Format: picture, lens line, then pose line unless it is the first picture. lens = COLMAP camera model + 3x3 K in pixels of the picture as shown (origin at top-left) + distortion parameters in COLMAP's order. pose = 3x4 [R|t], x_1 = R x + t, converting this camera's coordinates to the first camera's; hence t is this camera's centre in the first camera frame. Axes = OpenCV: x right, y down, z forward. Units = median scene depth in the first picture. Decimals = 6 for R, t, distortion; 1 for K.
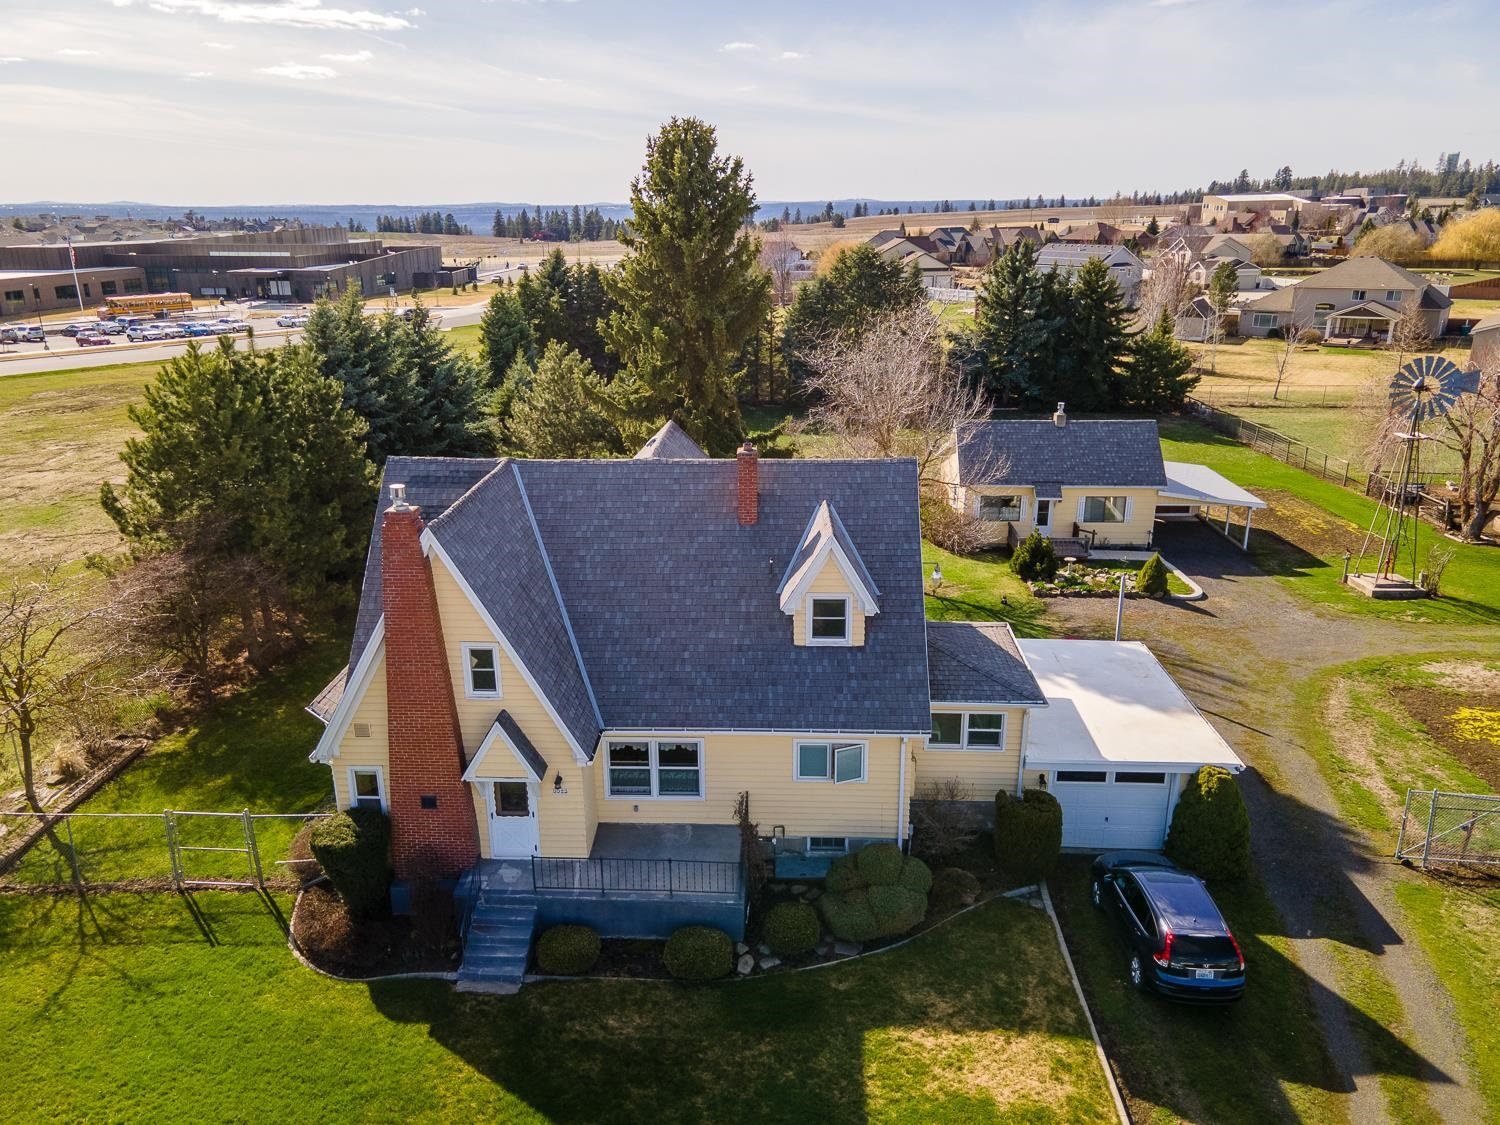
lens RADIAL K [[1098.0, 0, 739.3], [0, 1098.0, 565.9], [0, 0, 1]] dist [0.033675, 0.007791]
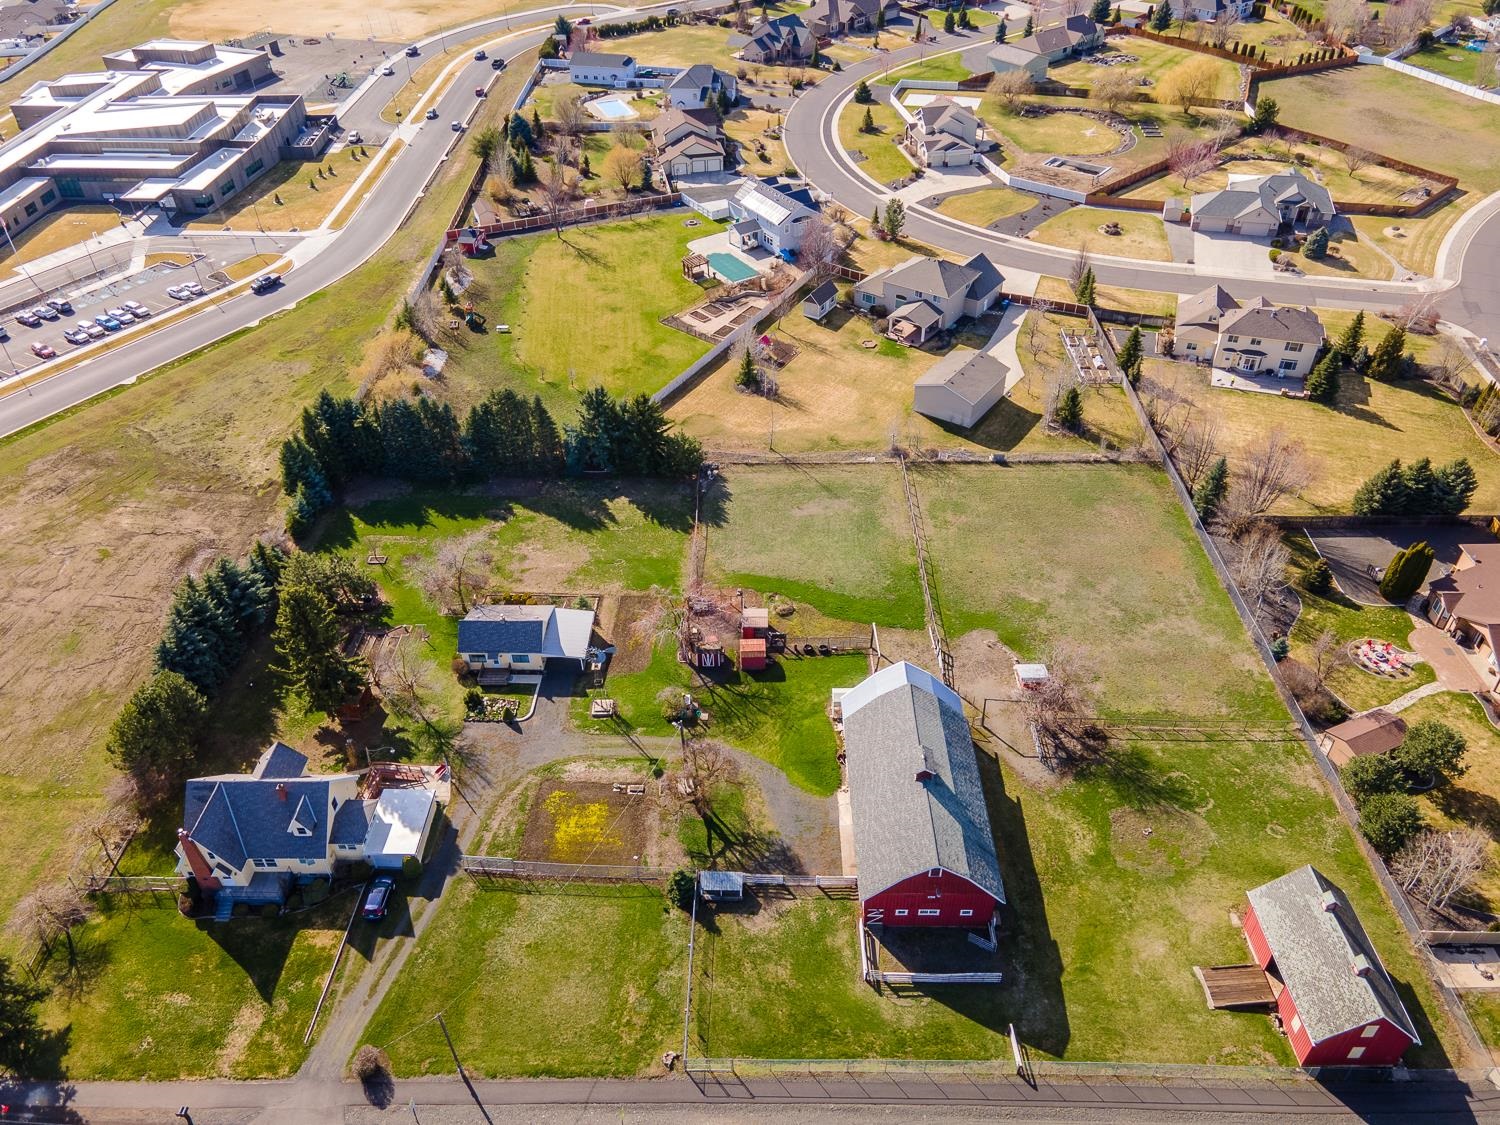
lens RADIAL K [[1098.0, 0, 743.5], [0, 1098.0, 558.2], [0, 0, 1]] dist [0.033675, 0.007791]
pose [[0.999856, -0.016462, 0.004031, 1.666235], [0.014012, 0.936706, 0.349836, -2.236902], [-0.009535, -0.349729, 0.936802, -2.414438]]
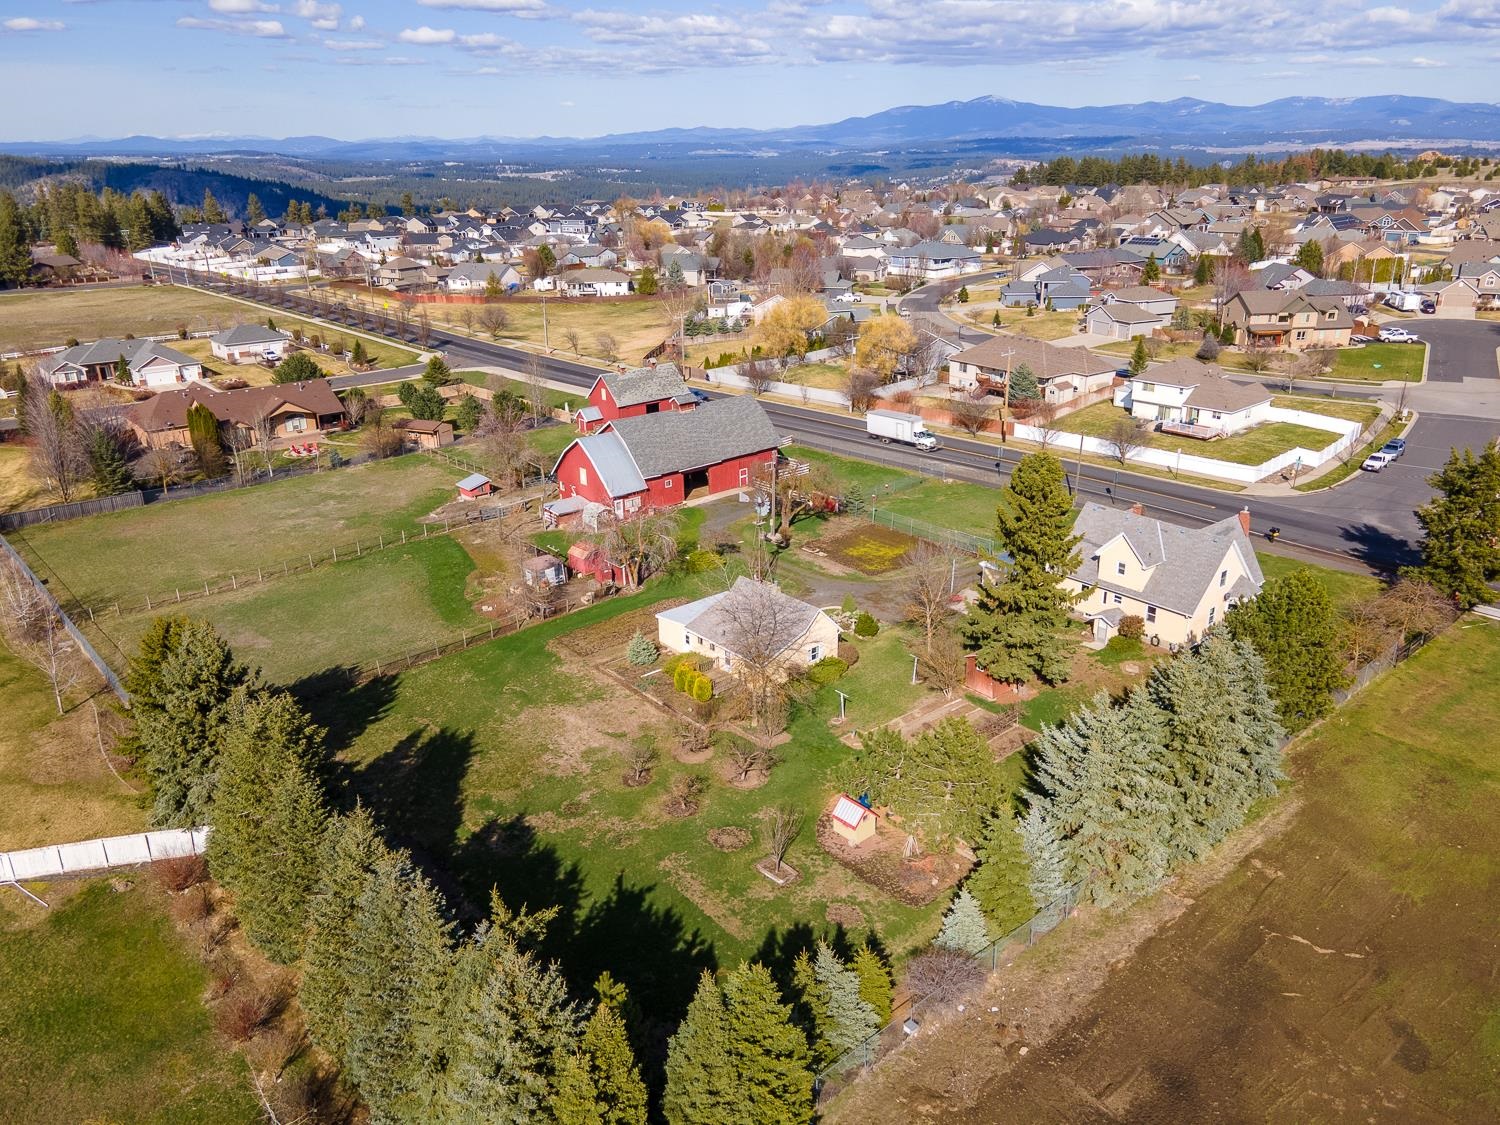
lens RADIAL K [[1098.0, 0, 741.4], [0, 1098.0, 558.9], [0, 0, 1]] dist [0.033675, 0.007791]
pose [[-0.668737, -0.244567, 0.702124, -1.724656], [0.251692, 0.814128, 0.523304, -2.202364], [-0.699602, 0.526672, -0.482881, 3.797638]]
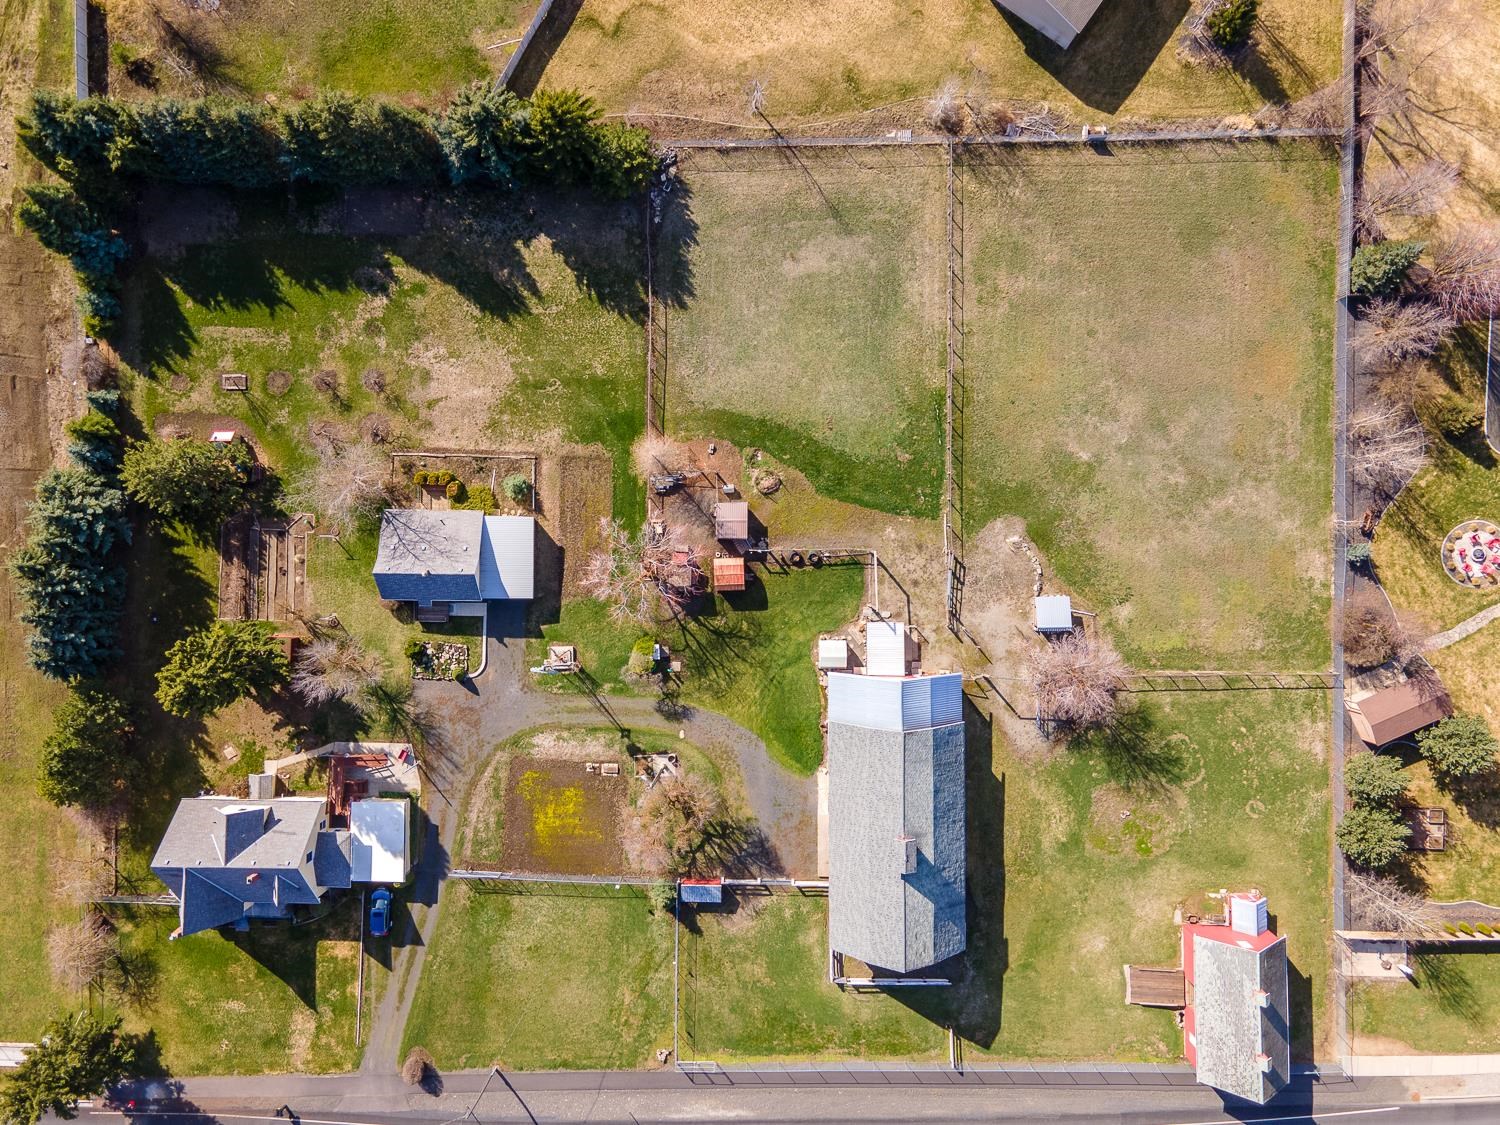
lens RADIAL K [[1098.0, 0, 743.2], [0, 1098.0, 558.0], [0, 0, 1]] dist [0.033675, 0.007791]
pose [[0.999513, -0.025536, -0.017936, 1.852277], [0.024614, 0.291839, 0.956151, -4.147794], [-0.019182, -0.956127, 0.292325, 0.940000]]
